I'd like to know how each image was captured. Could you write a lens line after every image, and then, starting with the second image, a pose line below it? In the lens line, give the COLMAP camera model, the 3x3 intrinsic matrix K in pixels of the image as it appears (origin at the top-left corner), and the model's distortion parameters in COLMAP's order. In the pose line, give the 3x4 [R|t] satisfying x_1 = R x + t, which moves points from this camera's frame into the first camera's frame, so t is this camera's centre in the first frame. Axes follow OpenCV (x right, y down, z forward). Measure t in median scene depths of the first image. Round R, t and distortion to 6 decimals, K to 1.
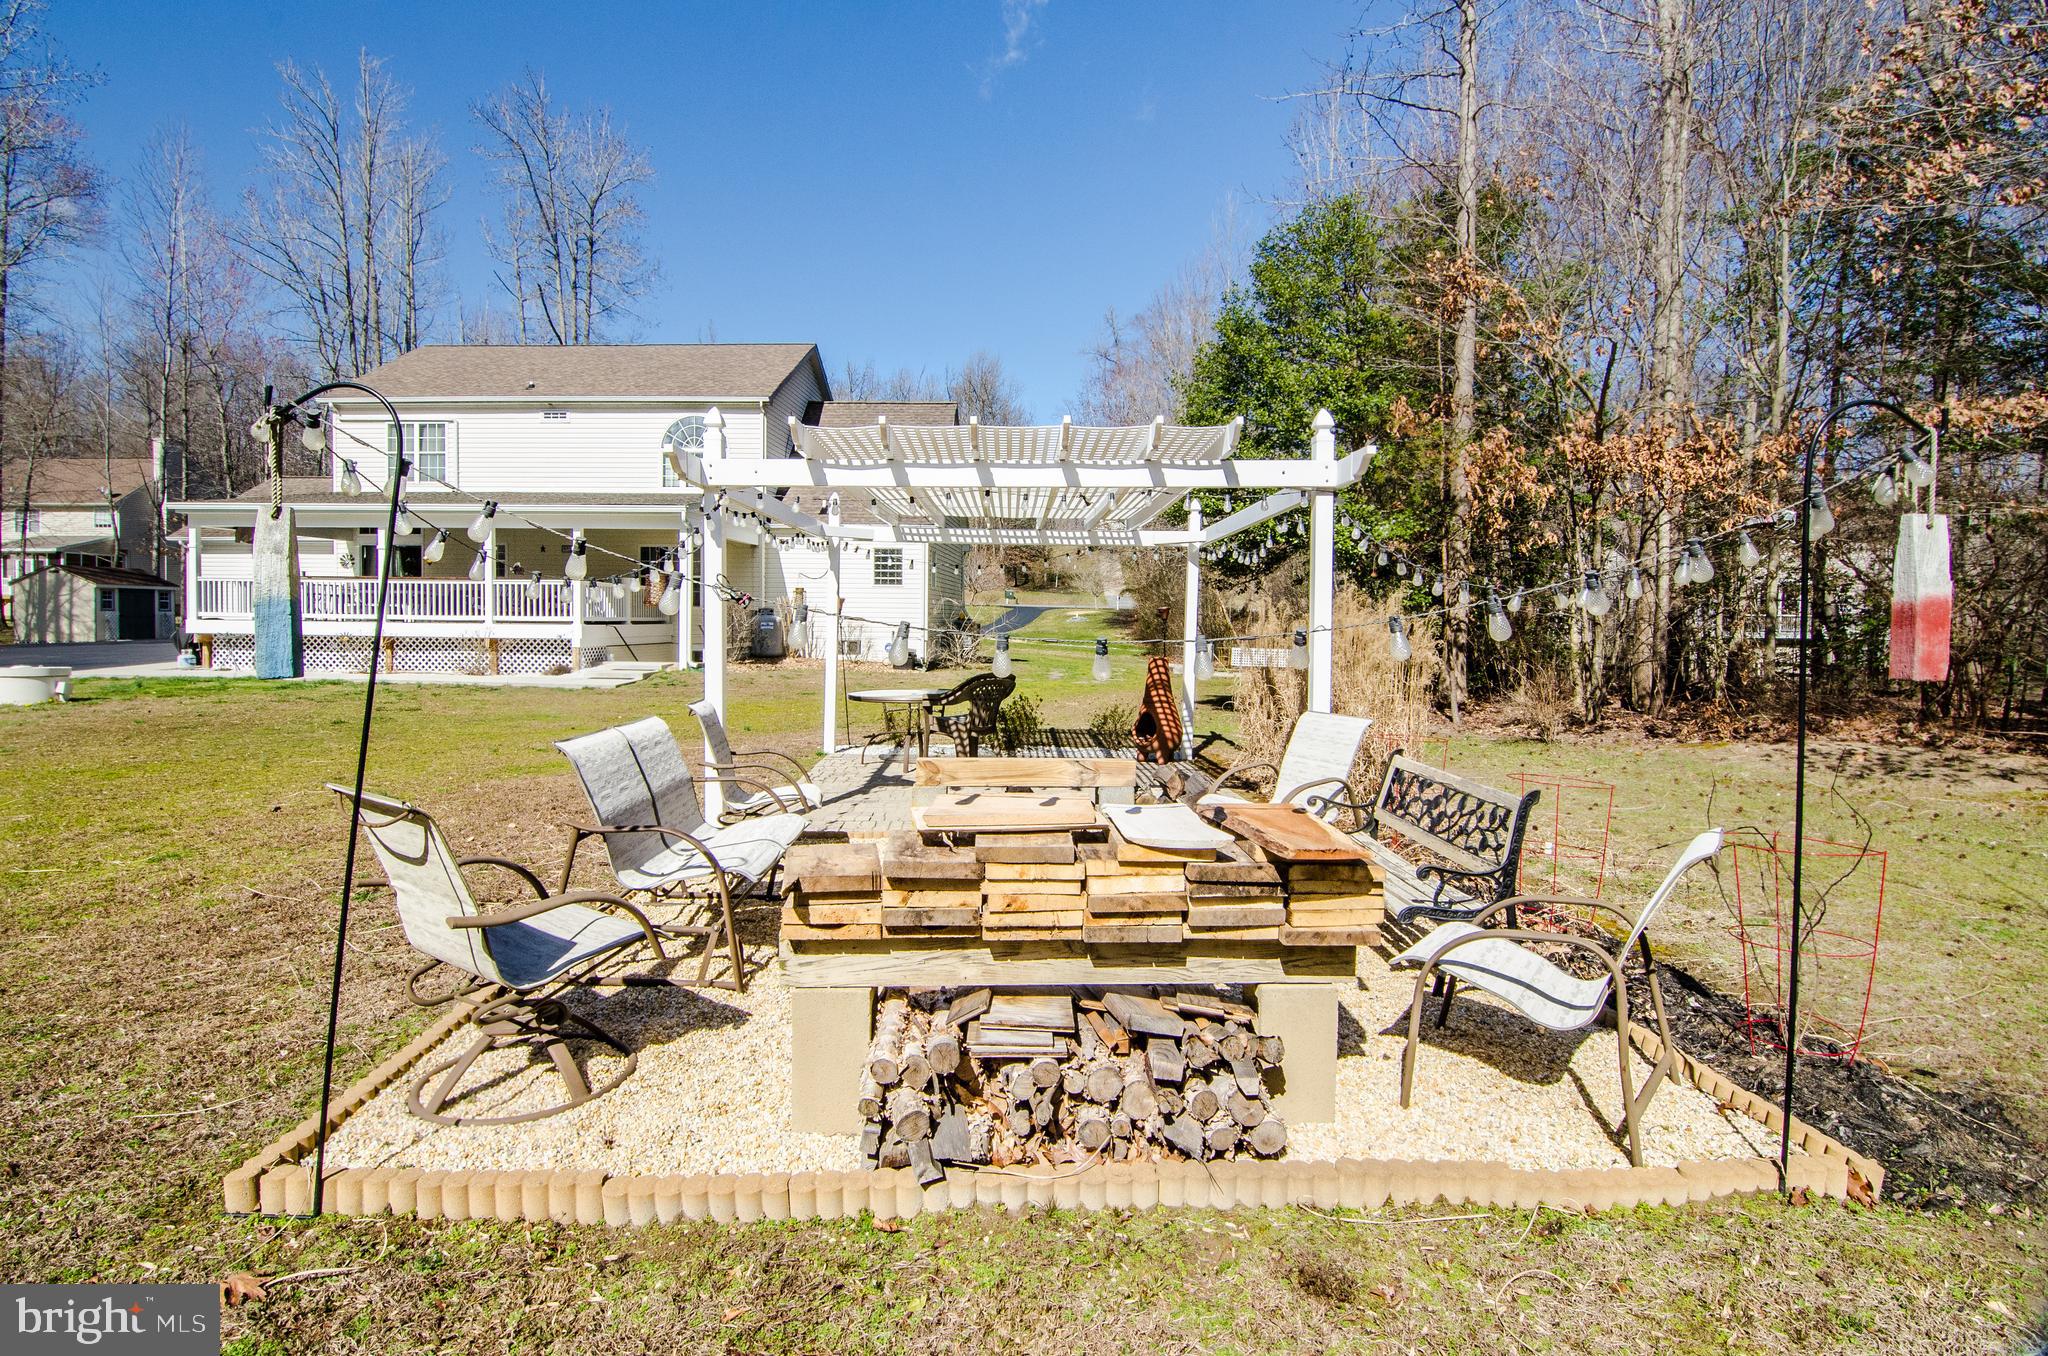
lens RADIAL K [[957.0, 0, 999.2], [0, 957.0, 626.2], [0, 0, 1]] dist [-0.000126, -0.000173]
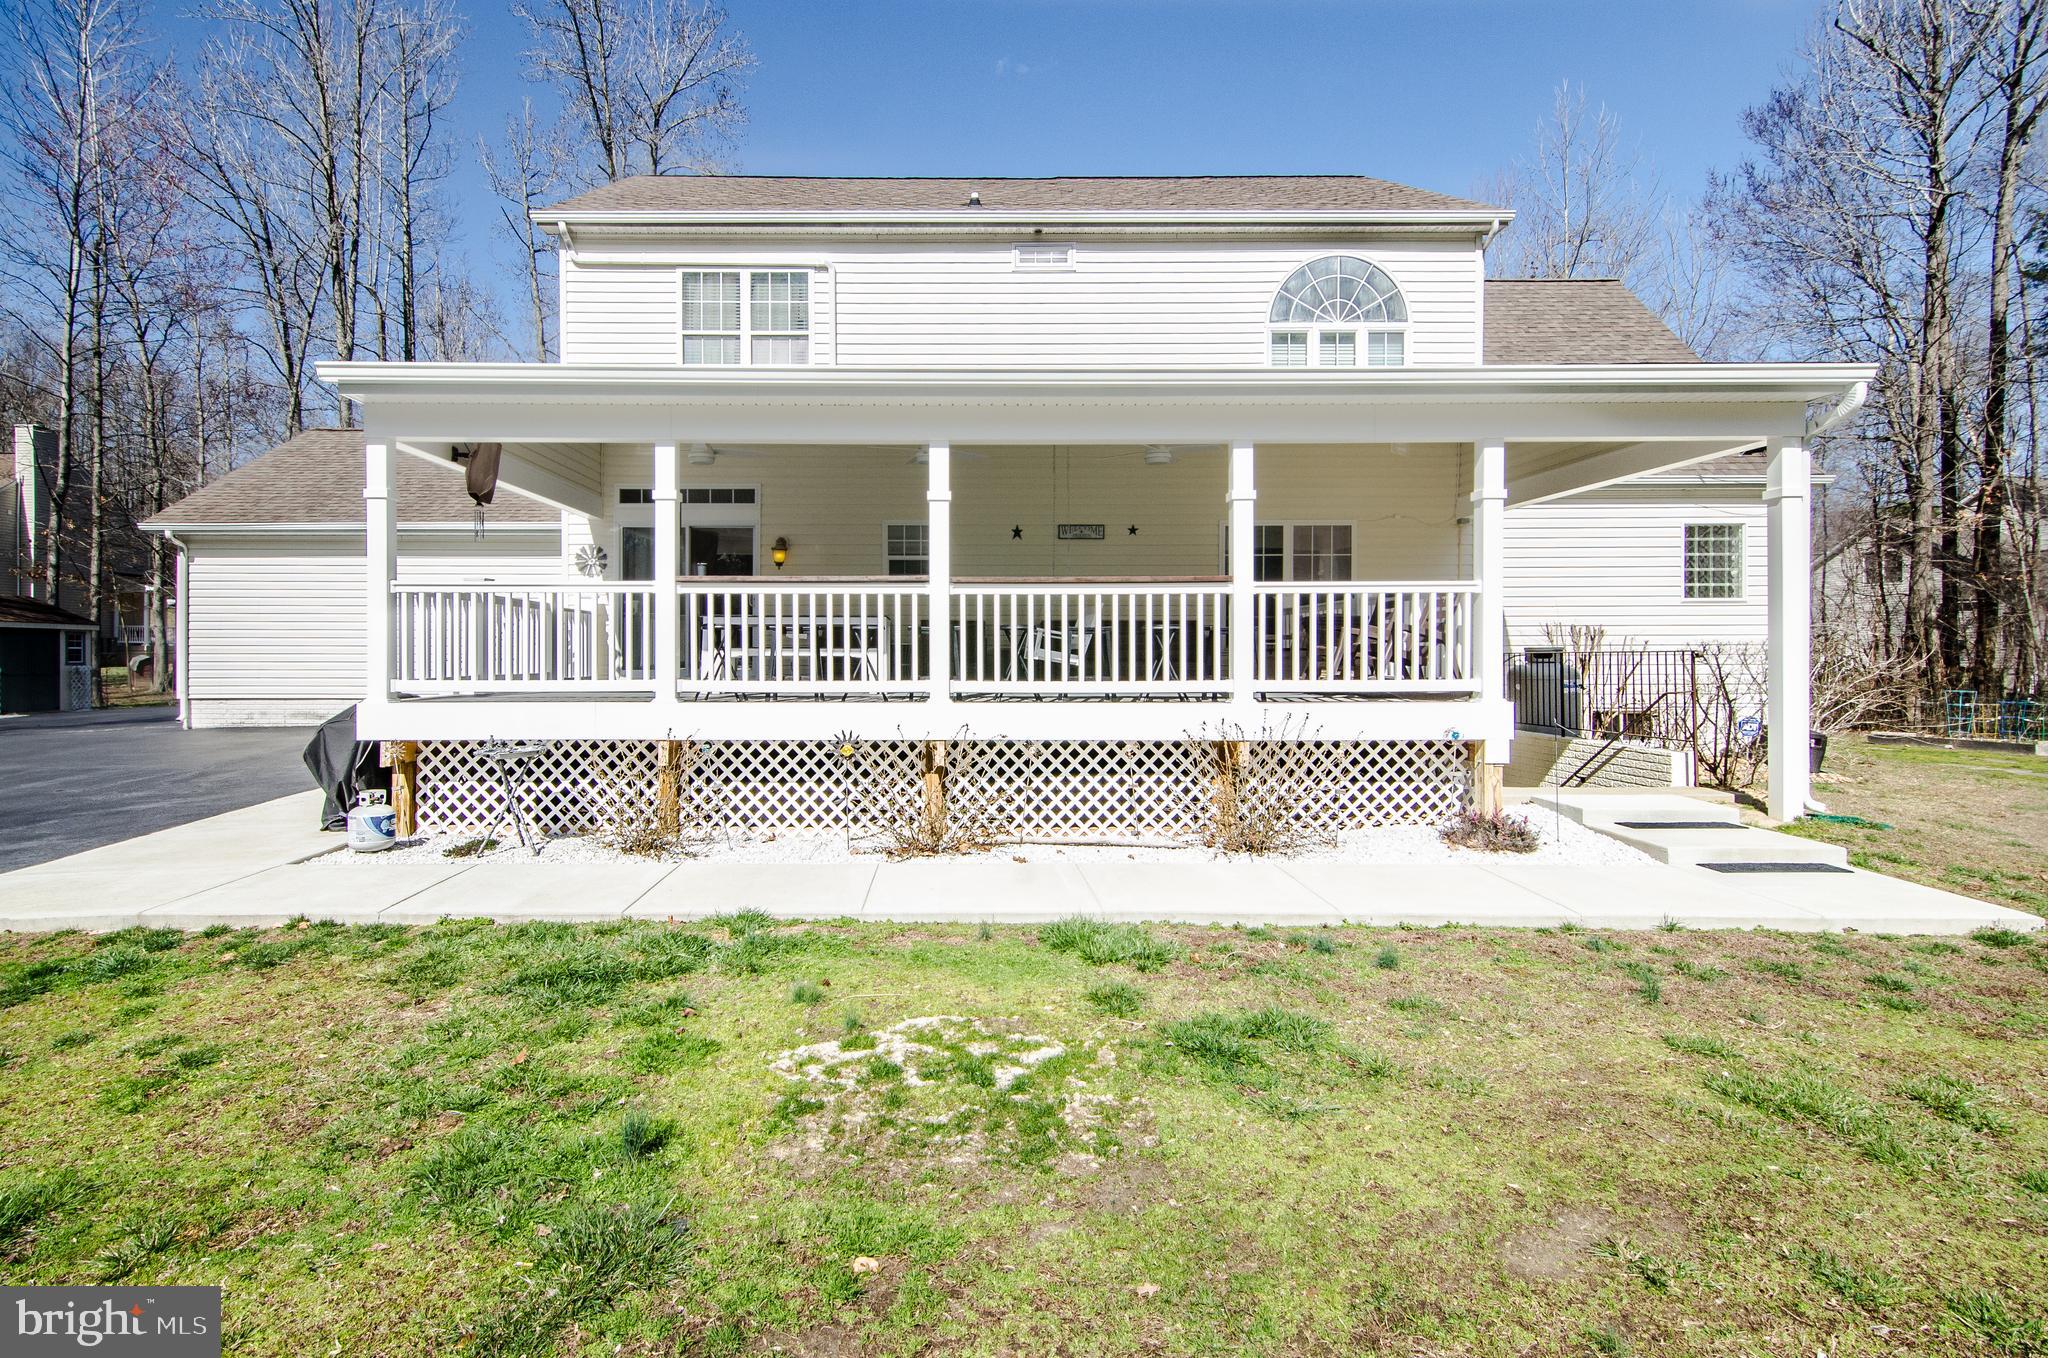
lens RADIAL K [[999.7, 0, 1014.1], [0, 999.7, 655.6], [0, 0, 1]] dist [0.000510, 0.000646]
pose [[0.996933, -0.015231, 0.076769, -0.520654], [0.015517, 0.999875, -0.003130, -0.016458], [-0.076712, 0.004312, 0.997044, 0.498469]]
